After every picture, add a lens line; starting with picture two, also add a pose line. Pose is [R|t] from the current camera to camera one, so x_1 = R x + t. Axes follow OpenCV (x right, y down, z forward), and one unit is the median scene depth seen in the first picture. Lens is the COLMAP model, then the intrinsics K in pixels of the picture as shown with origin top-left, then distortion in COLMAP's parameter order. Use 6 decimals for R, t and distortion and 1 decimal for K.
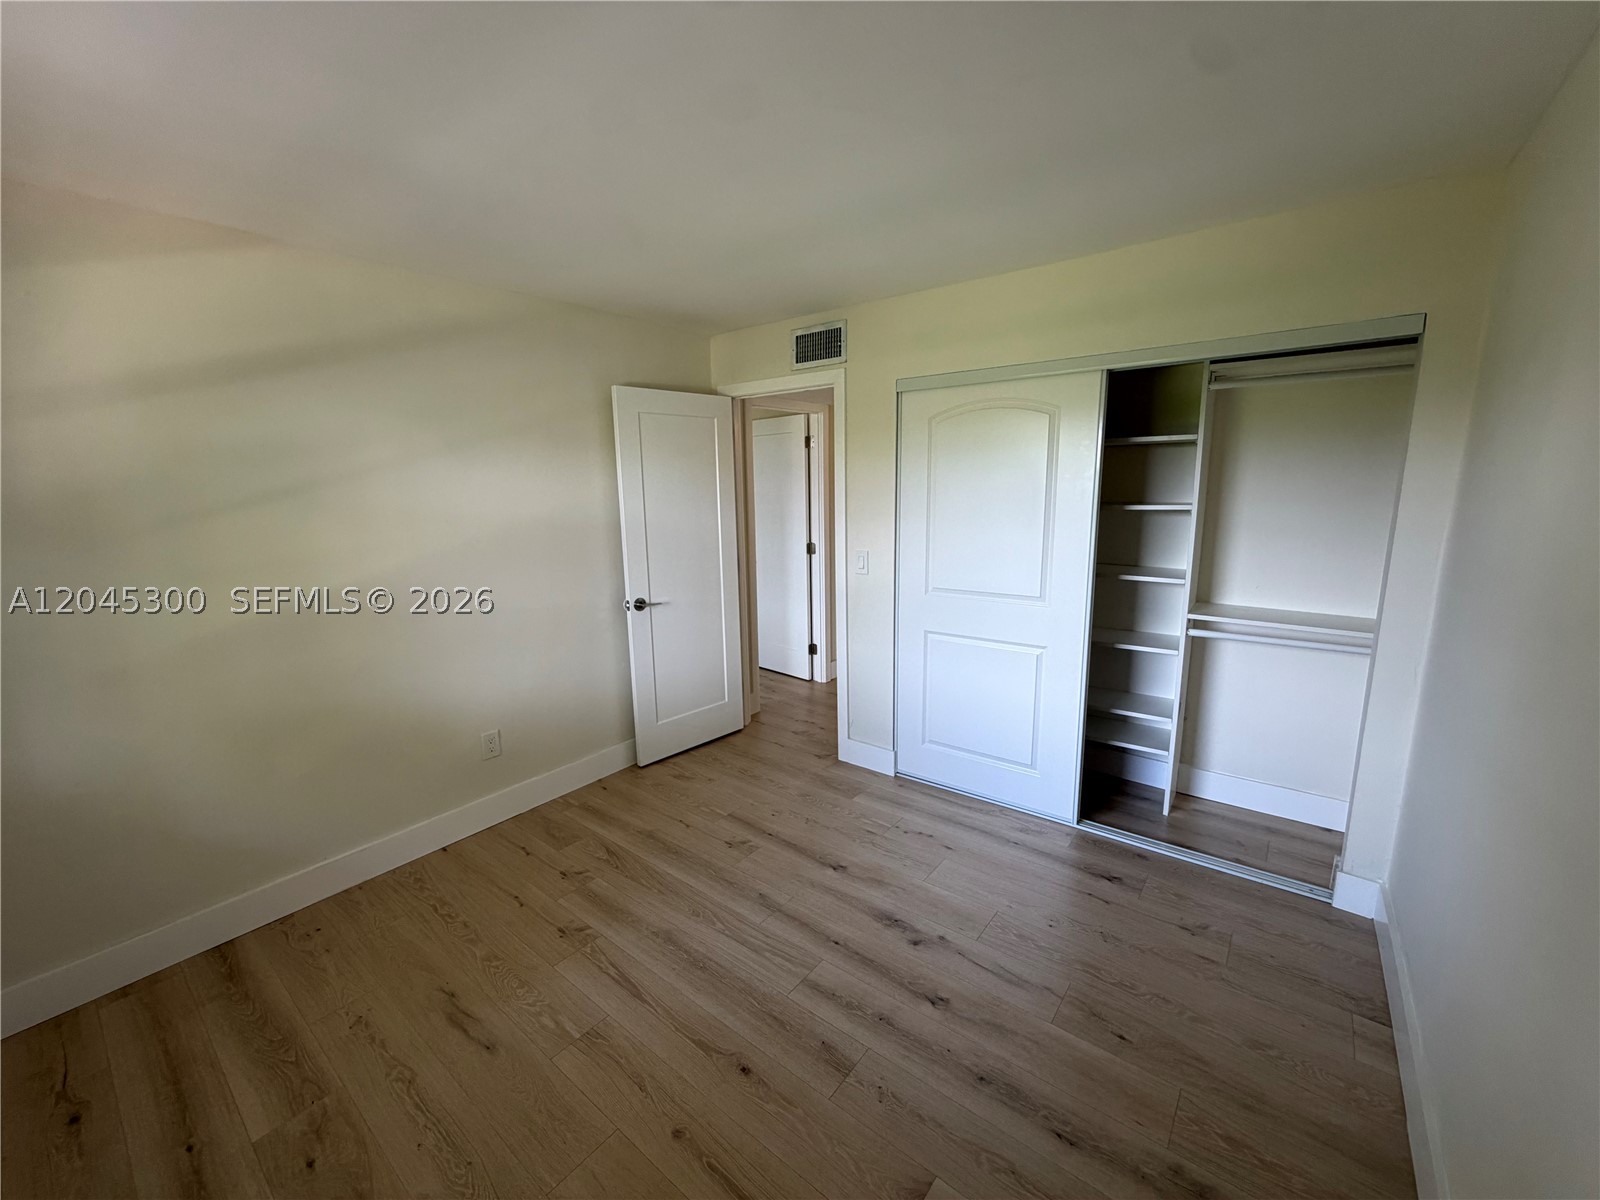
lens RADIAL K [[636.3, 0, 809.4], [0, 636.3, 567.2], [0, 0, 1]] dist [-0.002468, 0.001066]
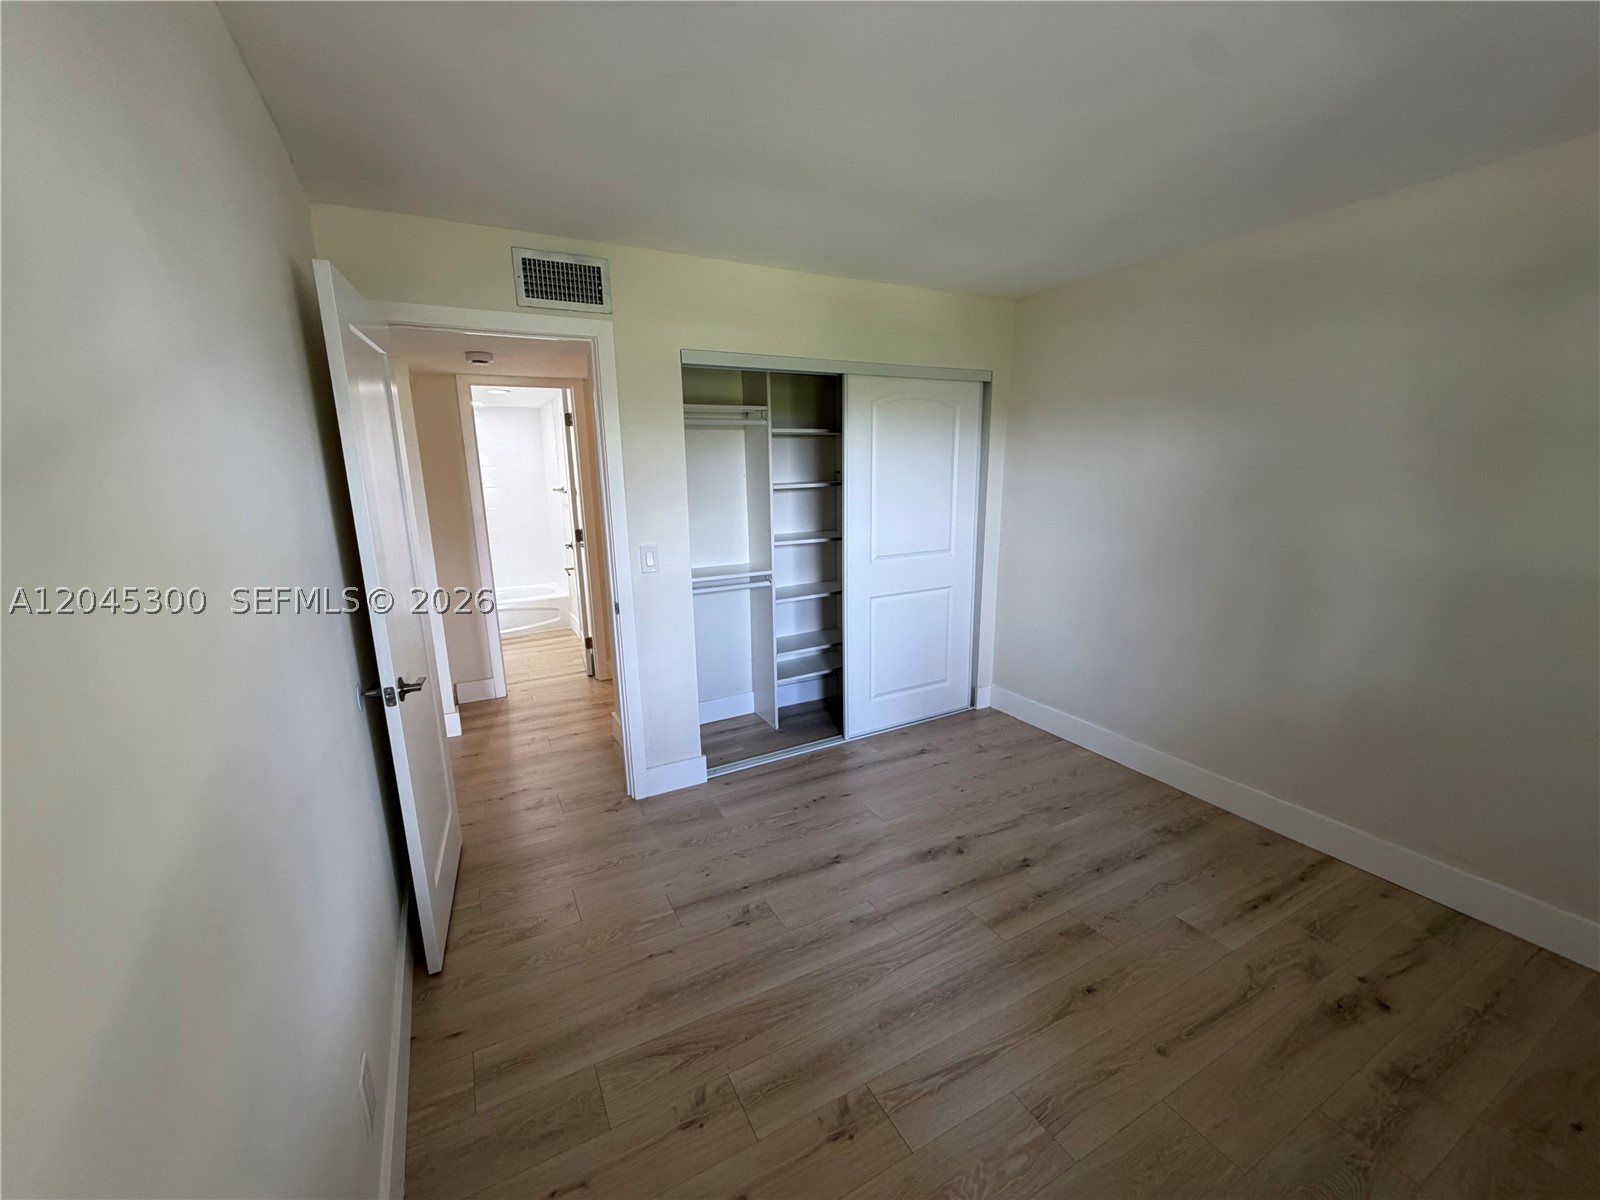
lens RADIAL K [[636.3, 0, 785.7], [0, 636.3, 563.7], [0, 0, 1]] dist [-0.002468, 0.001066]
pose [[0.418448, -0.135711, 0.898044, -0.898780], [0.127430, 0.987766, 0.089893, -0.078352], [-0.899257, 0.076823, 0.430622, 0.699436]]
